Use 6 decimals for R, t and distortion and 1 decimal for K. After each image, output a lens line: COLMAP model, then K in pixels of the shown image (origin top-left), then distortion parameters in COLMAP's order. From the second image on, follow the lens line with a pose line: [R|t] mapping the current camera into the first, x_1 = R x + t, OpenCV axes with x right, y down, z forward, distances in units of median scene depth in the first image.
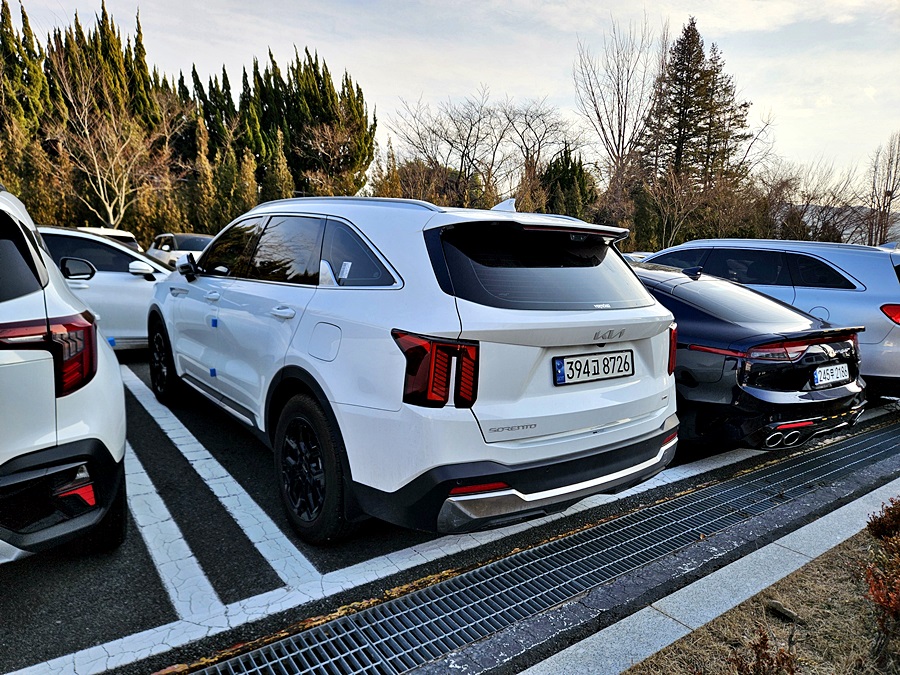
lens RADIAL K [[598.9, 0, 452.7], [0, 598.9, 333.0], [0, 0, 1]] dist [0.071186, -0.054035]
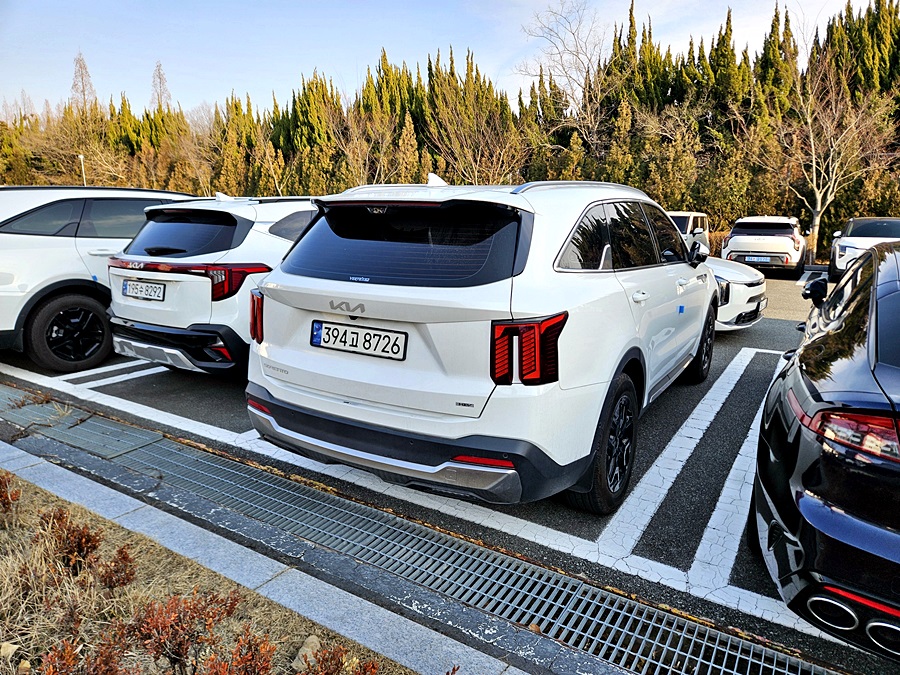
lens RADIAL K [[598.9, 0, 452.7], [0, 598.9, 333.0], [0, 0, 1]] dist [0.071186, -0.054035]
pose [[0.349631, 0.135408, -0.927051, 1.211304], [-0.121156, 0.987727, 0.098577, -0.071338], [0.929021, 0.077852, 0.361746, 0.784798]]
